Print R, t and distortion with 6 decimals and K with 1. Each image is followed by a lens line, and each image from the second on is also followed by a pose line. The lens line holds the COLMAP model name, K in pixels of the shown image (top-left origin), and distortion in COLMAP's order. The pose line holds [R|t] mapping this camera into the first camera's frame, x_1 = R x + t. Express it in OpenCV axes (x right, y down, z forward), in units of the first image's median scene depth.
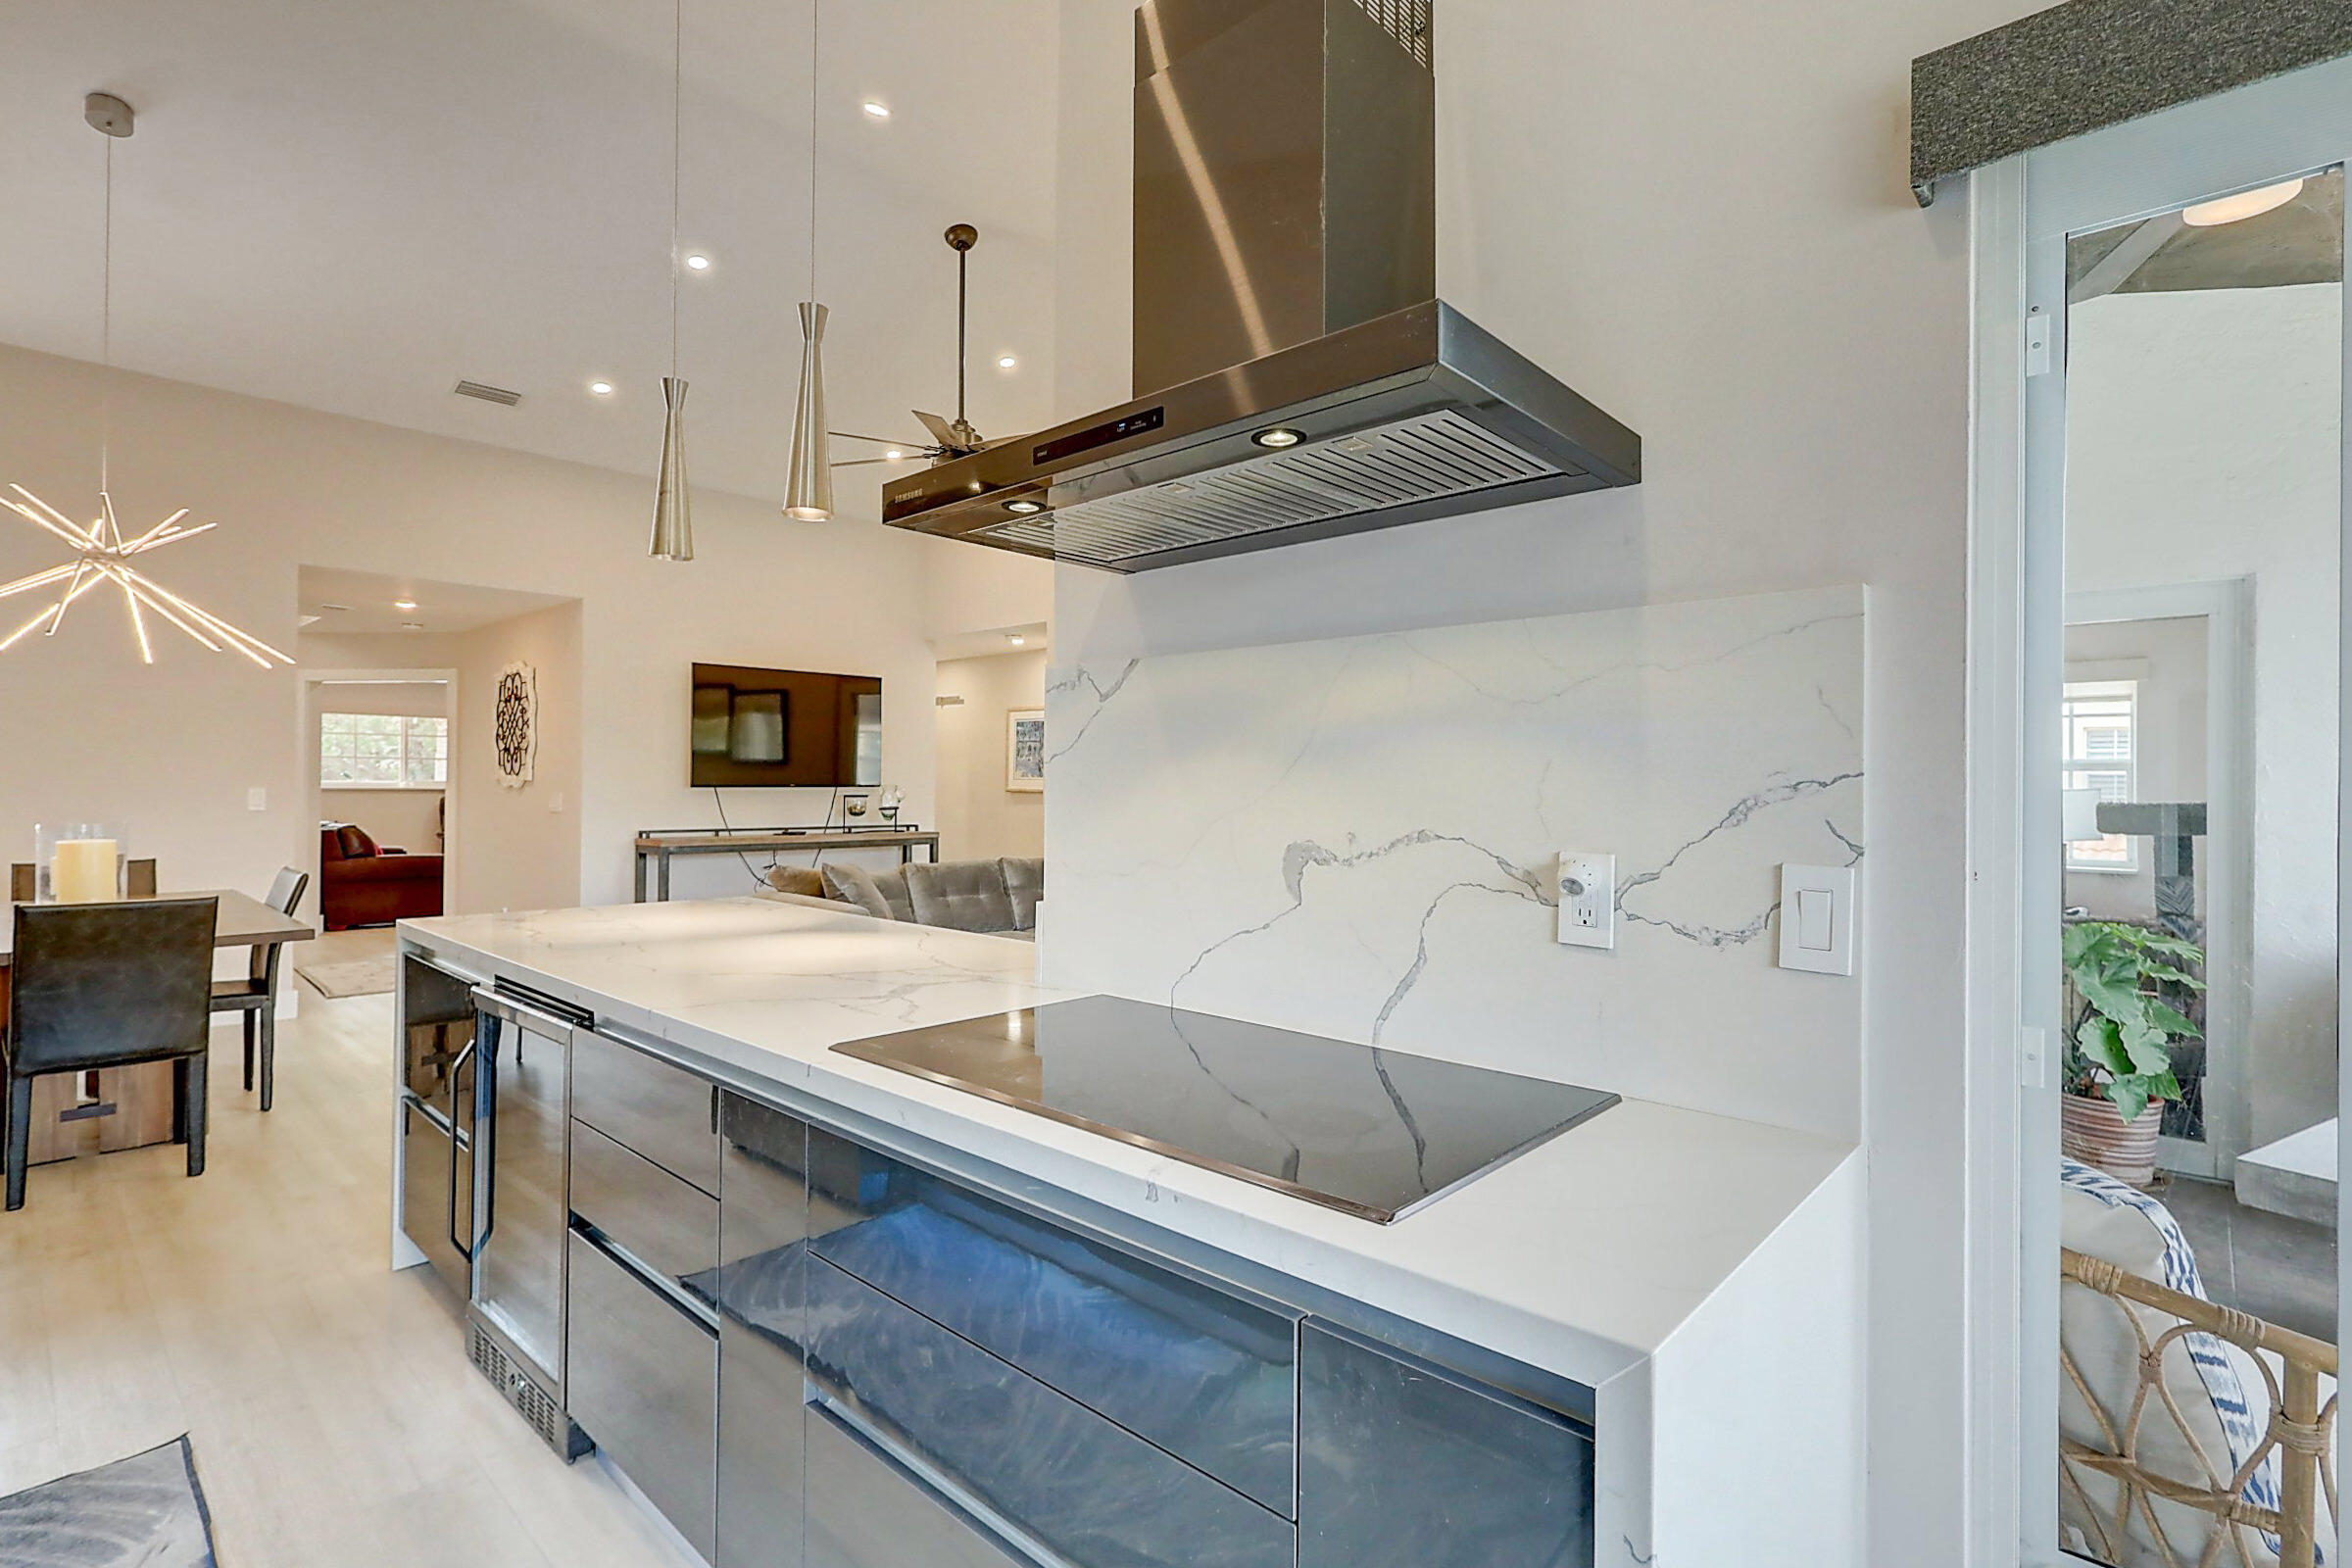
lens RADIAL K [[1100.9, 0, 1172.2], [0, 1100.9, 782.3], [0, 0, 1]] dist [0.001672, 0.002154]
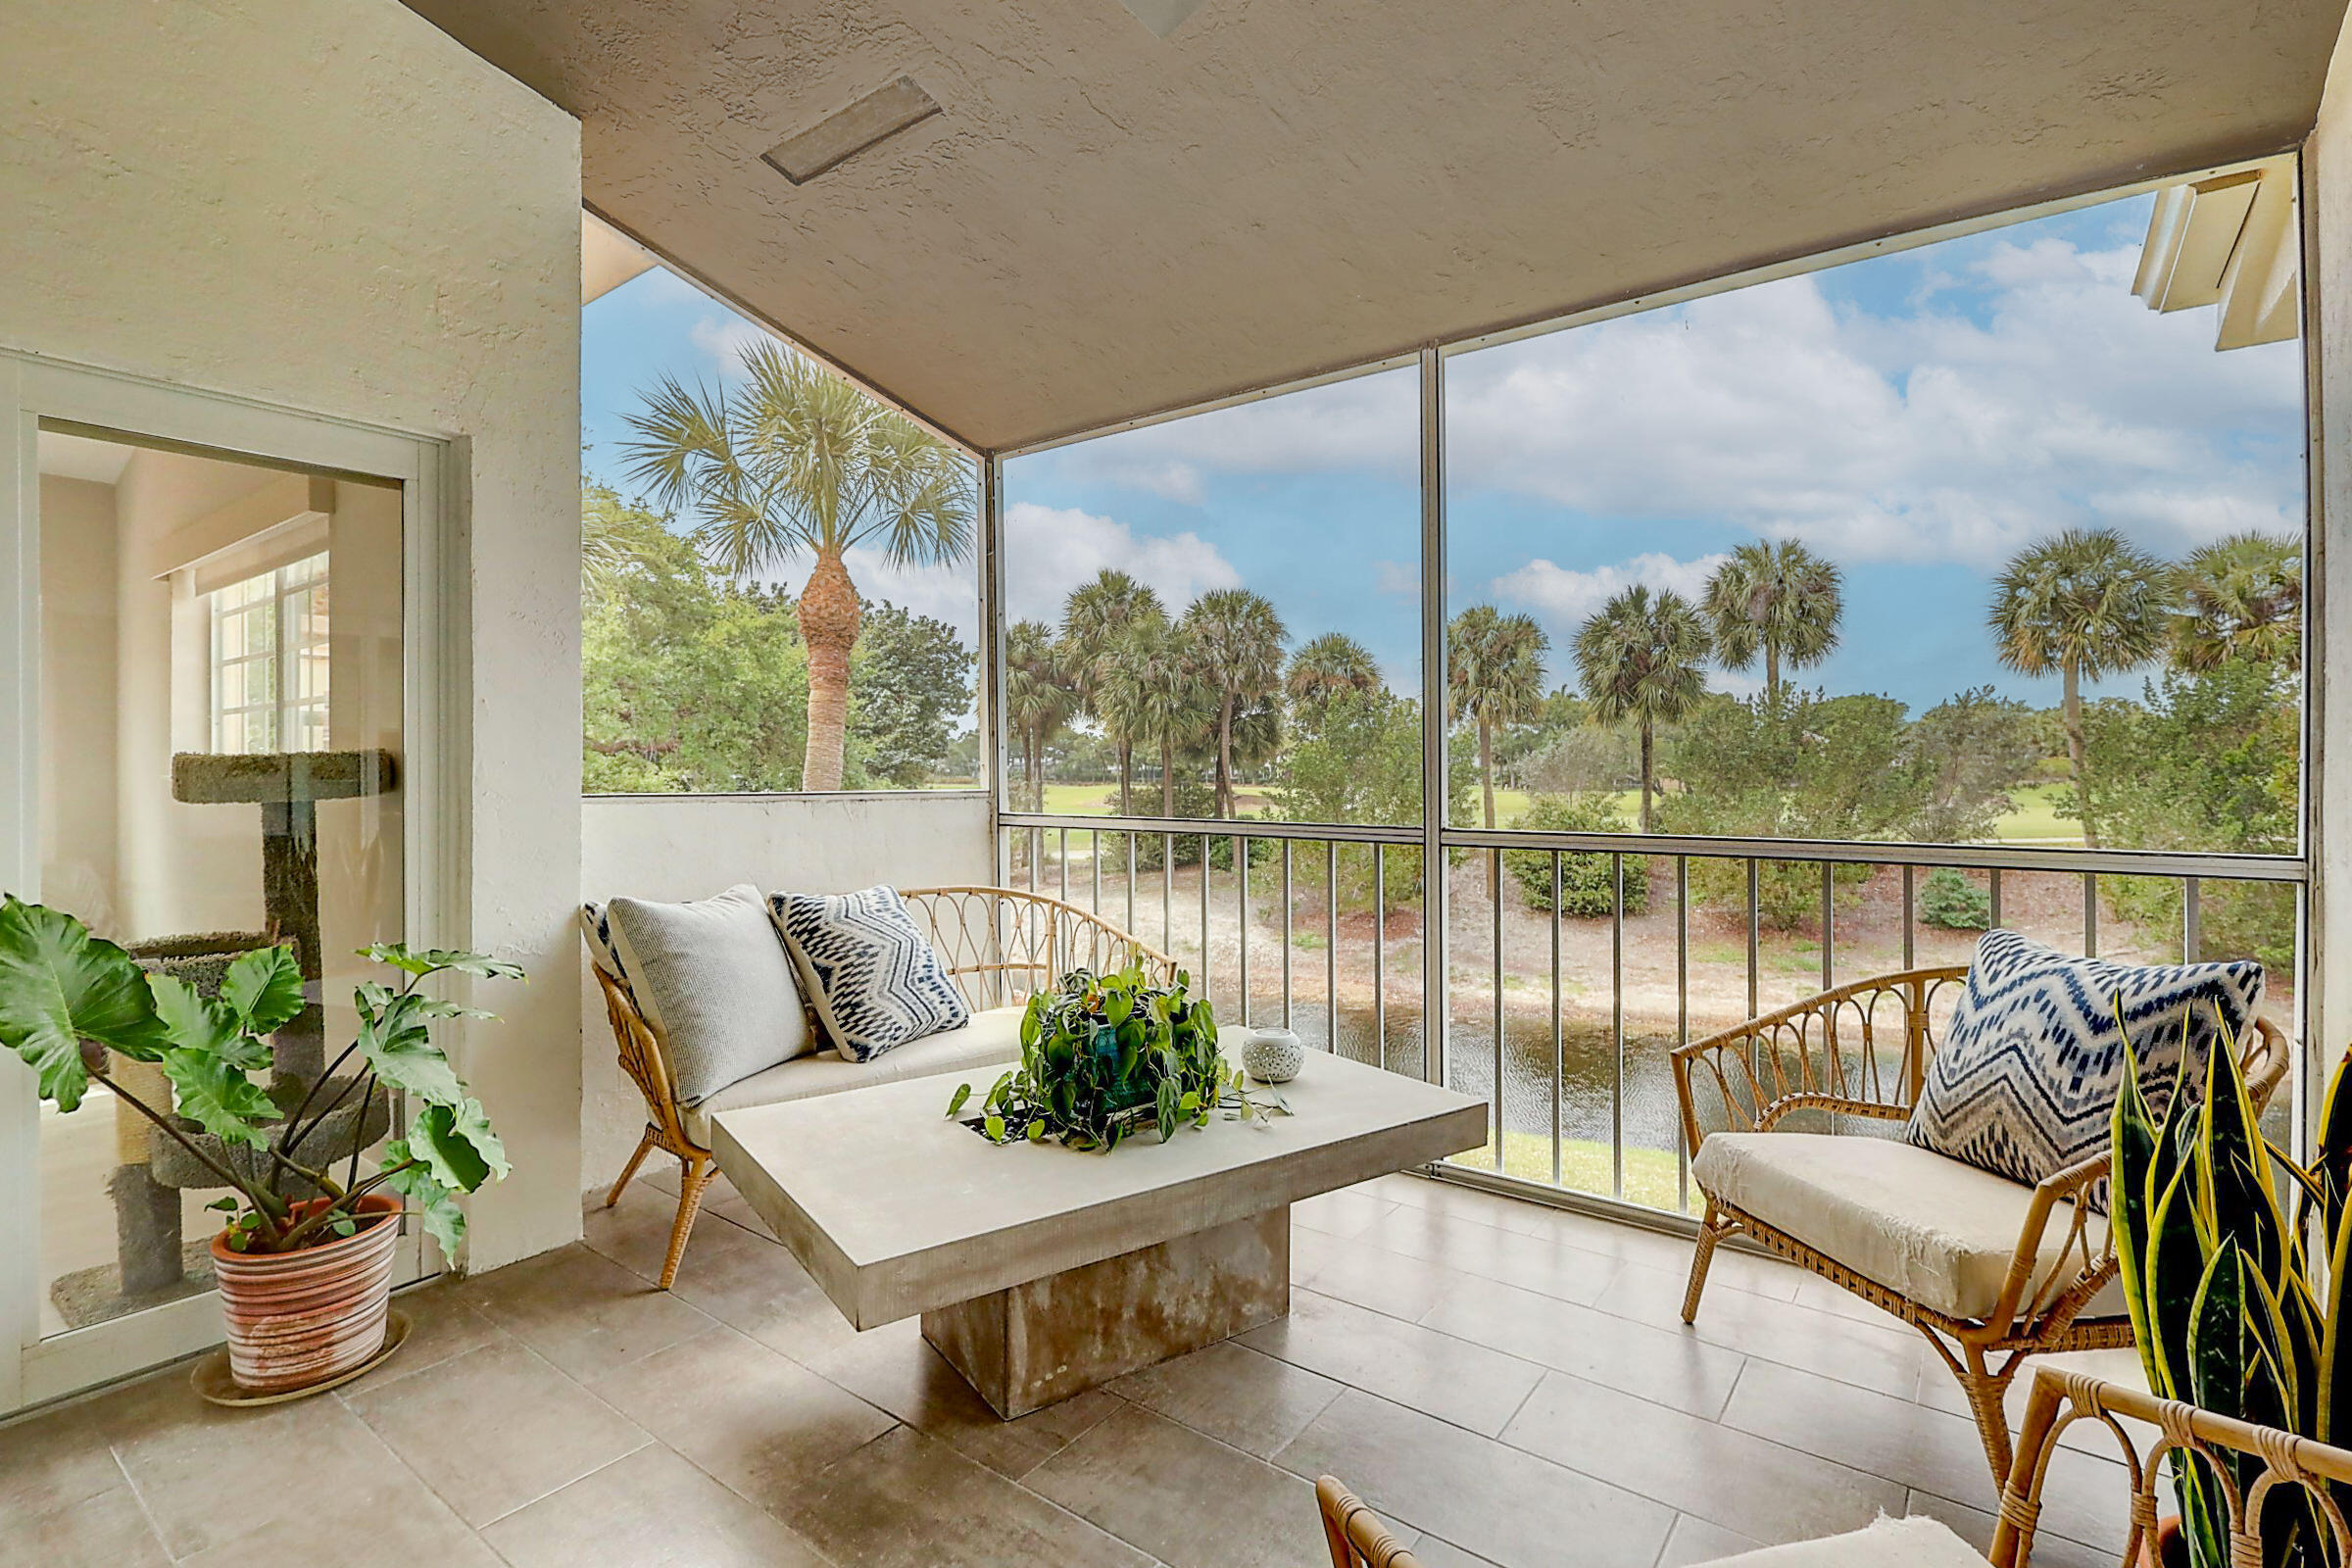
lens RADIAL K [[1100.9, 0, 1172.2], [0, 1100.9, 766.0], [0, 0, 1]] dist [0.001672, 0.002154]
pose [[-0.097038, -0.007924, 0.995249, 0.101192], [0.000680, 0.999968, 0.008028, 0.011858], [-0.995280, 0.001456, -0.097029, 0.300336]]
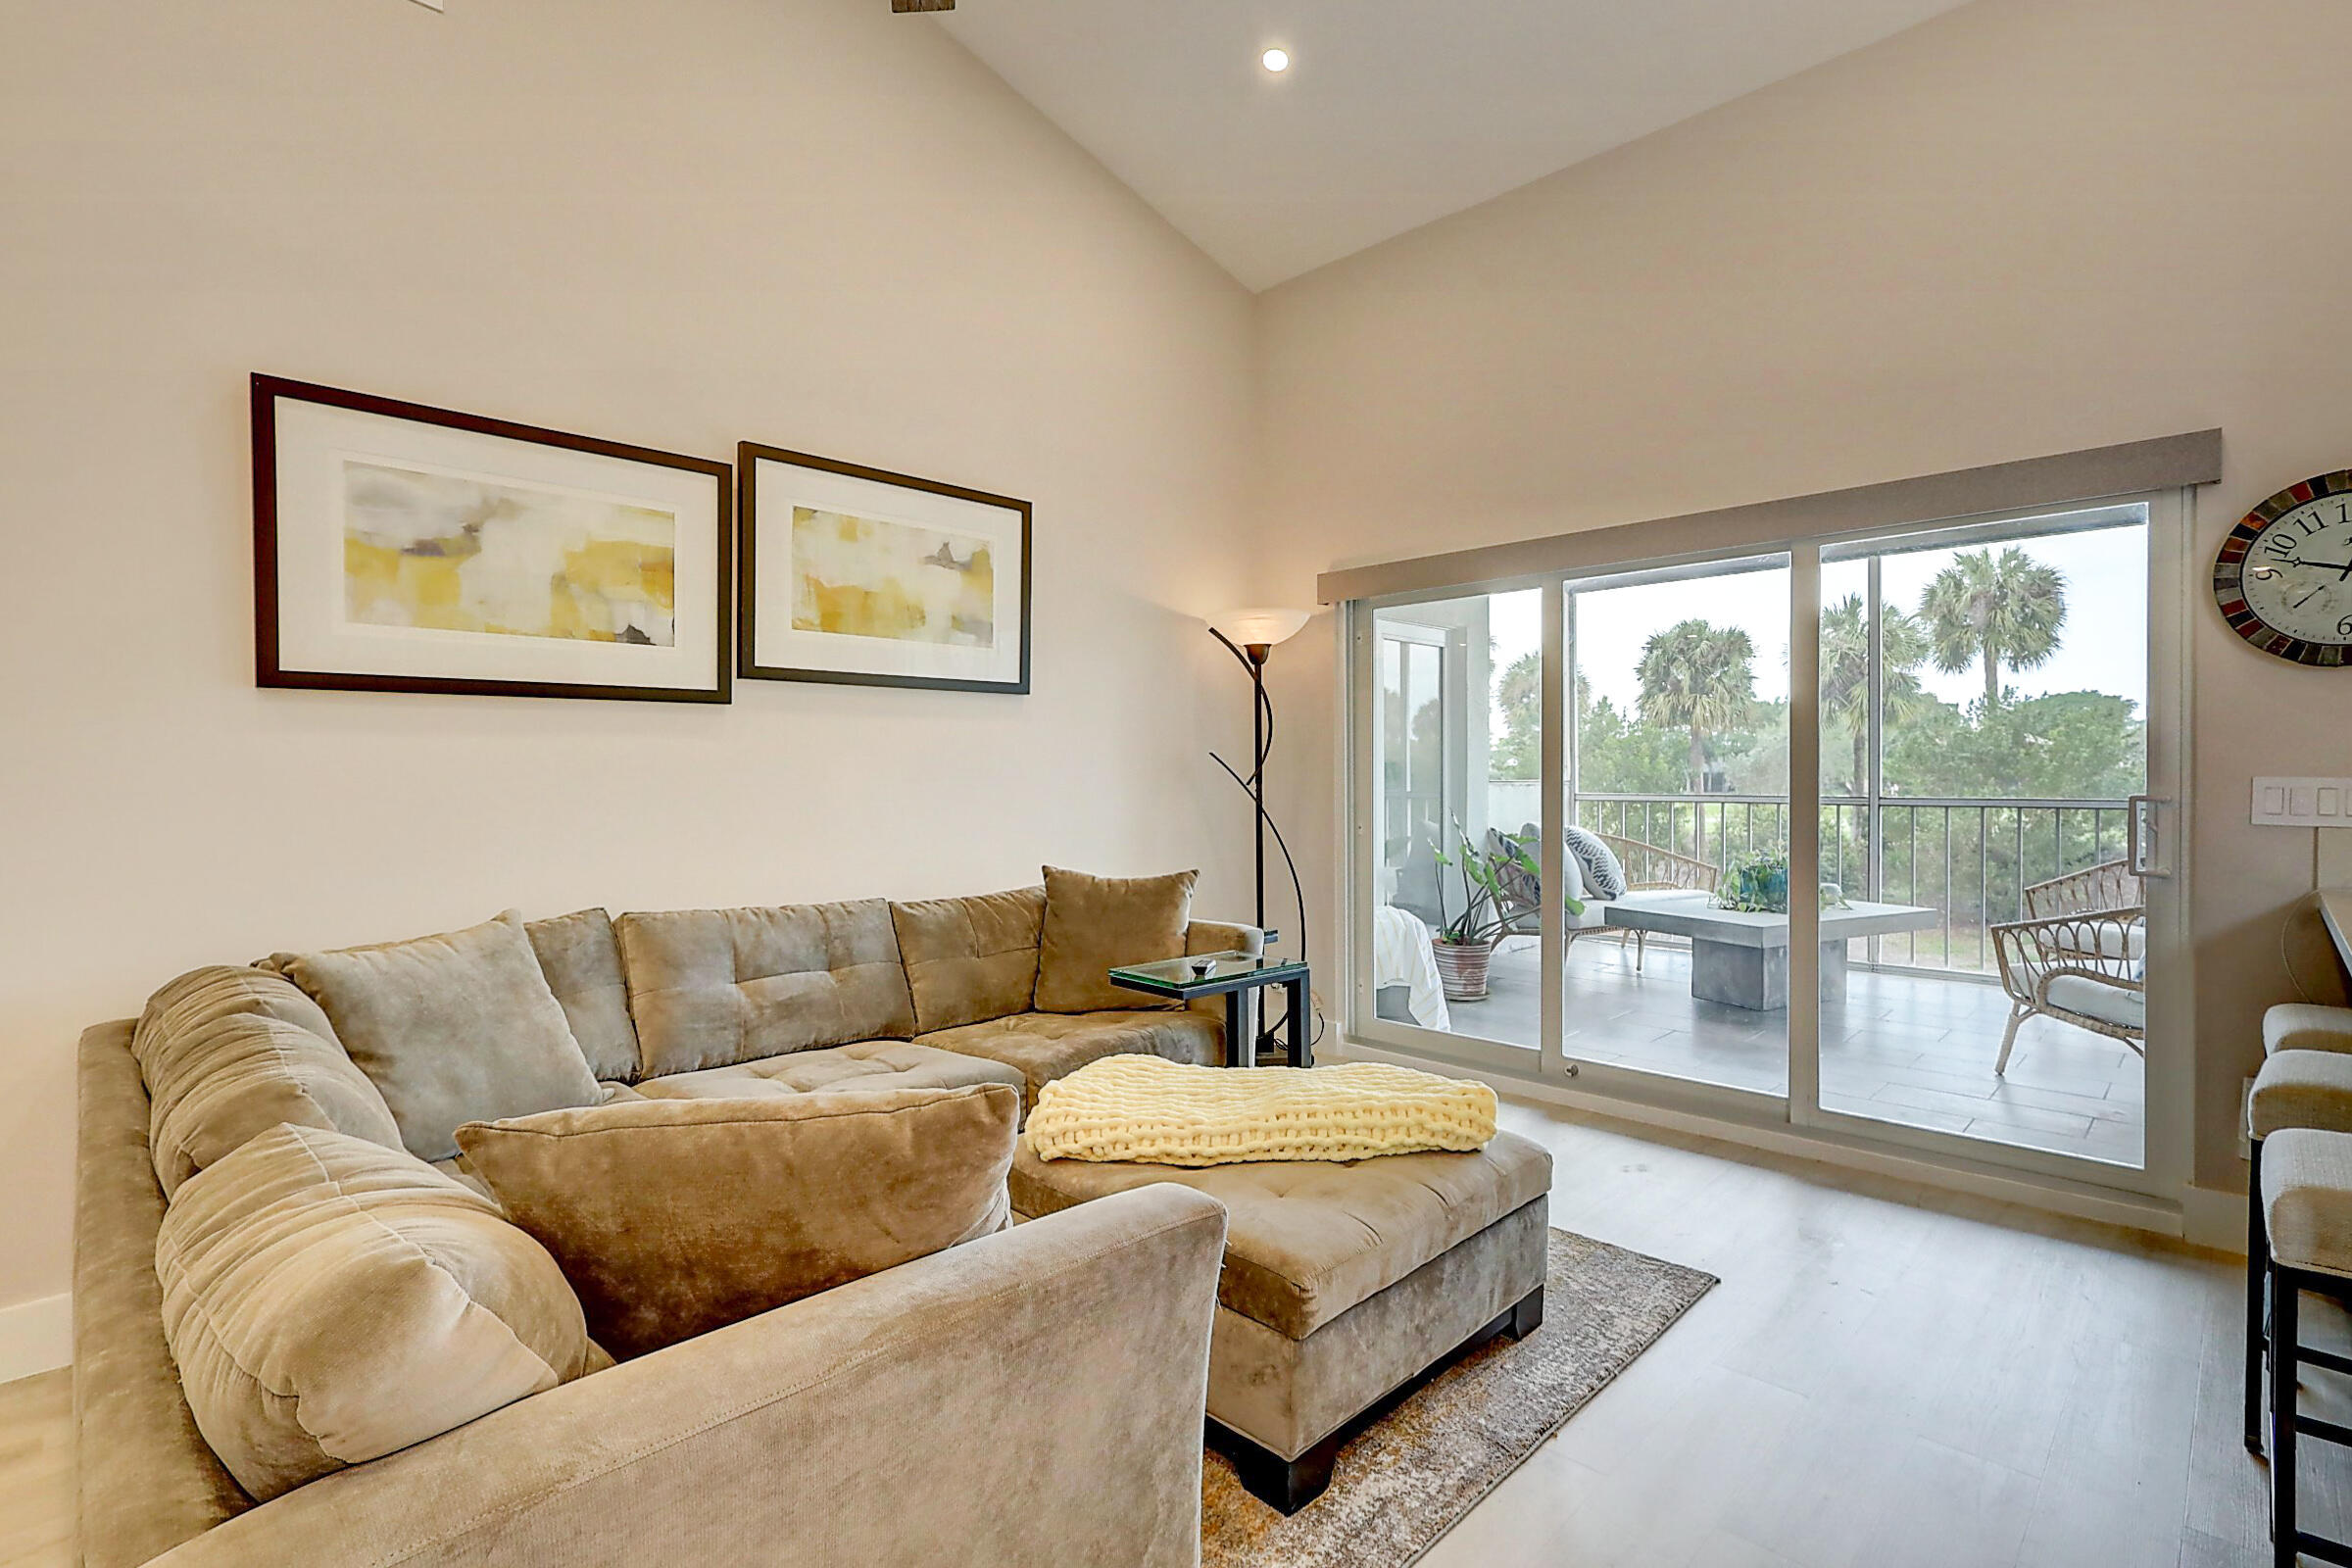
lens RADIAL K [[1100.9, 0, 1170.5], [0, 1100.9, 784.8], [0, 0, 1]] dist [0.001672, 0.002154]
pose [[0.033880, -0.022243, 0.999178, -0.384753], [0.002604, 0.999751, 0.022167, 0.008794], [-0.999423, 0.001851, 0.033929, 0.700230]]
